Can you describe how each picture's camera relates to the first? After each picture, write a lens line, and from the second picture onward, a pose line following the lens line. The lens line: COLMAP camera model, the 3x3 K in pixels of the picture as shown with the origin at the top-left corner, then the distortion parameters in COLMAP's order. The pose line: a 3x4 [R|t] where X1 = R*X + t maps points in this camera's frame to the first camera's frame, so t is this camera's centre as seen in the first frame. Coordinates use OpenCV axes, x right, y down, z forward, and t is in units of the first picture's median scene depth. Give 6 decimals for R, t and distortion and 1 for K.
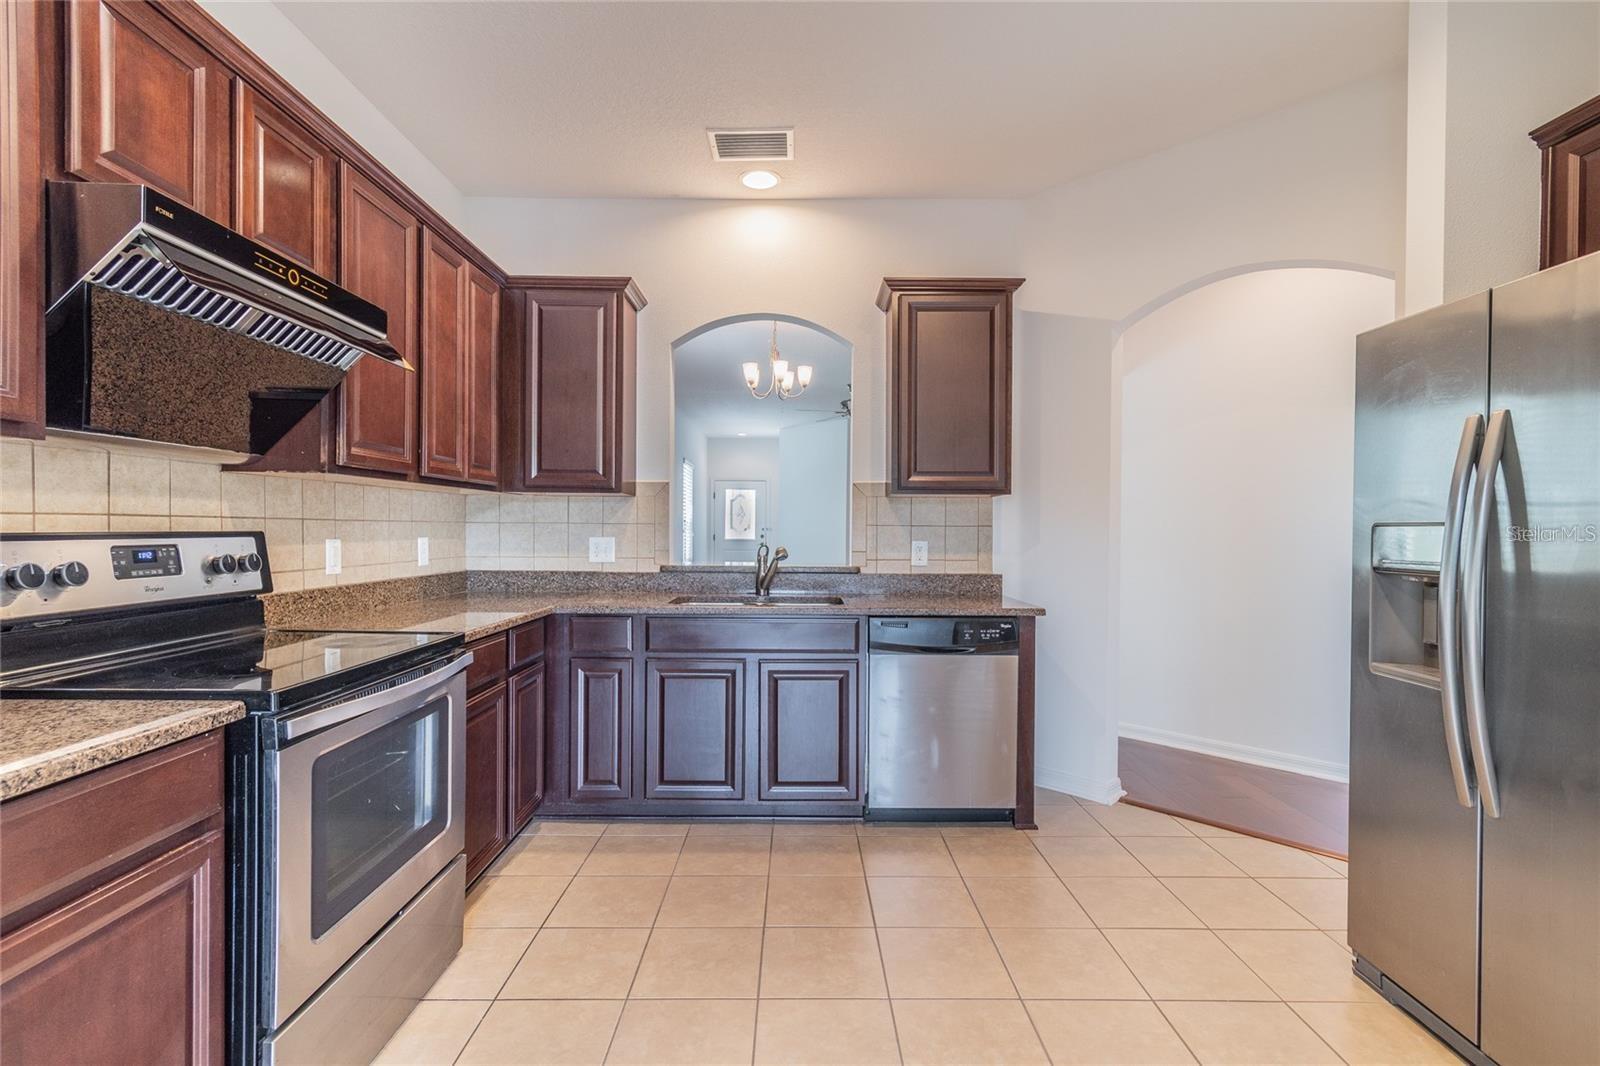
lens RADIAL K [[736.4, 0, 790.4], [0, 736.4, 537.0], [0, 0, 1]] dist [0.000326, 0.000524]
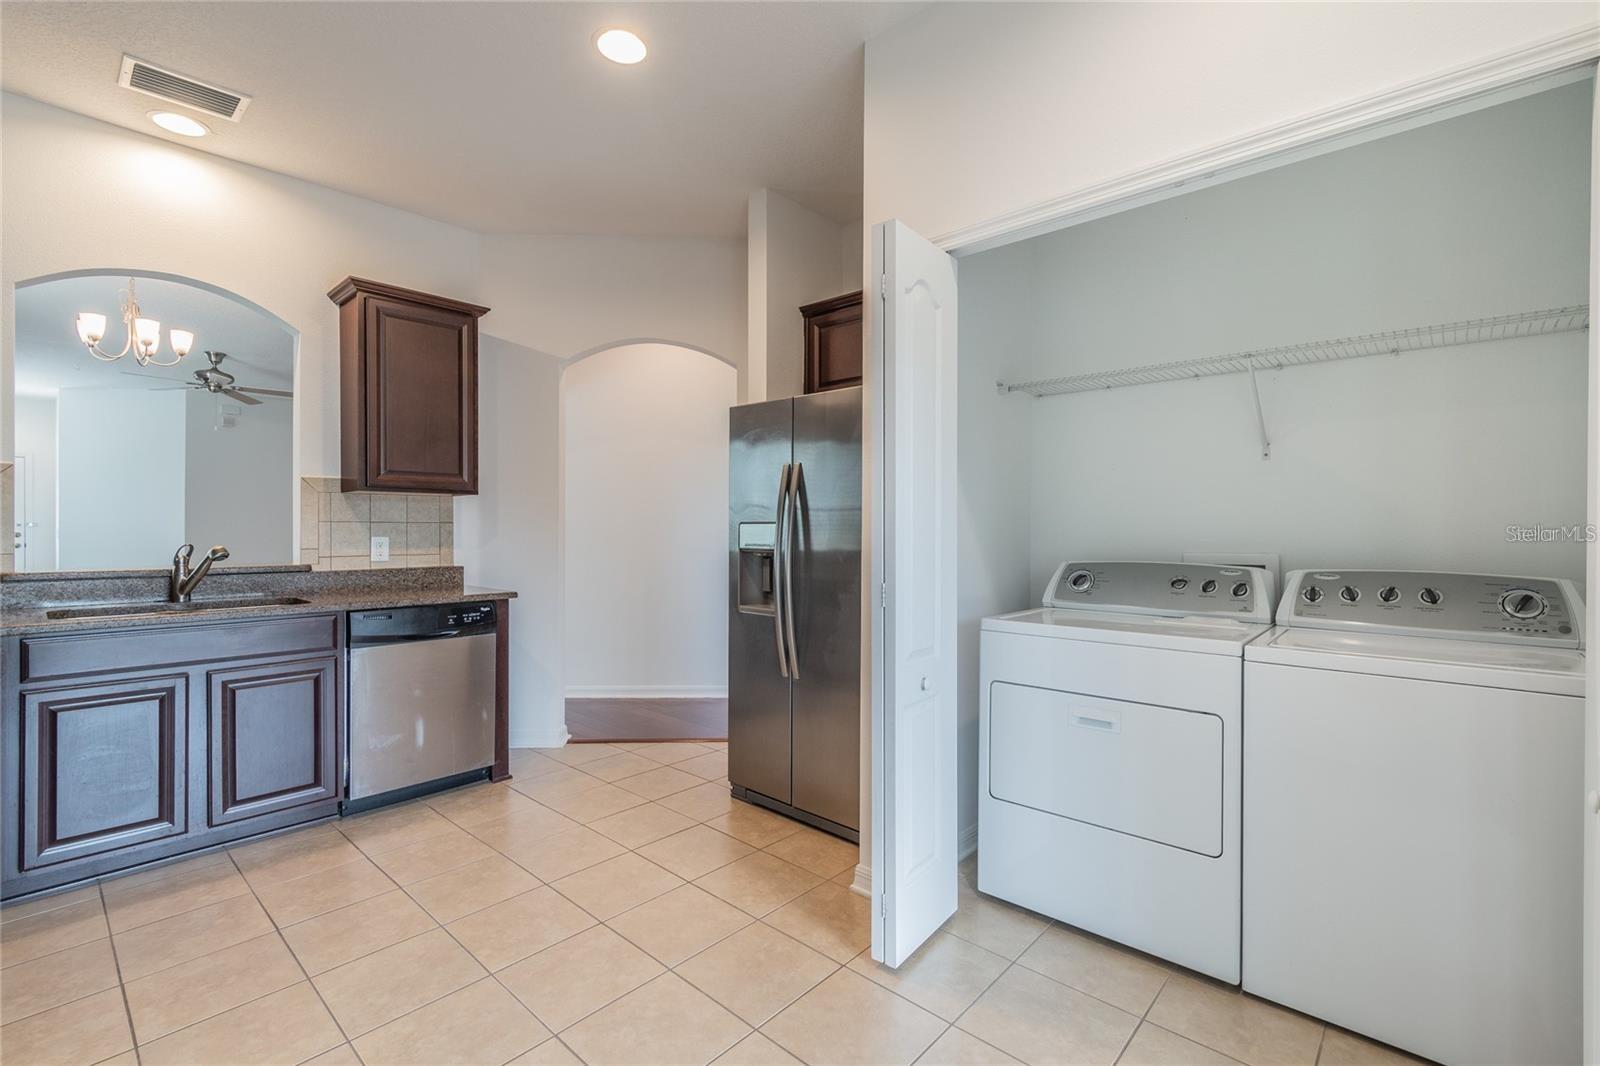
lens RADIAL K [[736.4, 0, 802.2], [0, 736.4, 523.2], [0, 0, 1]] dist [0.000326, 0.000524]
pose [[0.672350, -0.000120, 0.740234, -0.221348], [0.007114, 0.999955, -0.006299, -0.003539], [-0.740199, 0.009501, 0.672320, -0.144404]]
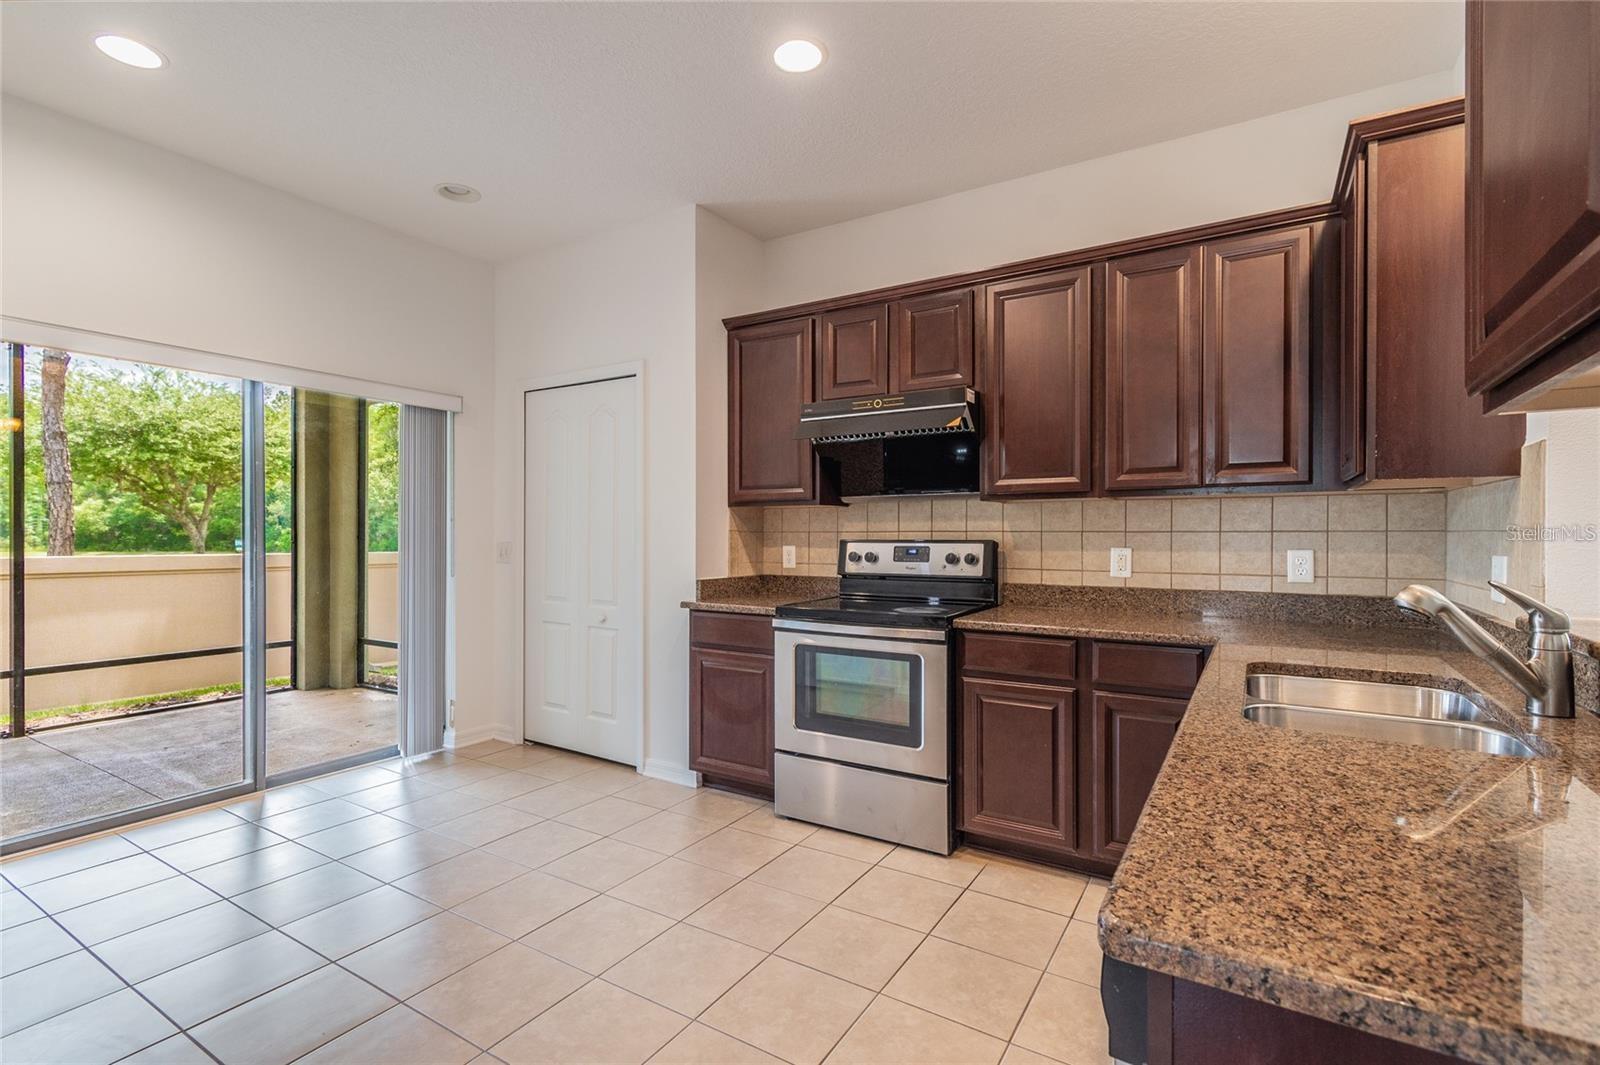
lens RADIAL K [[736.4, 0, 810.5], [0, 736.4, 532.6], [0, 0, 1]] dist [0.000326, 0.000524]
pose [[-0.513783, -0.002641, -0.857916, 0.780726], [-0.010290, 0.999942, 0.003083, -0.023664], [0.857858, 0.010412, -0.513780, 1.404074]]
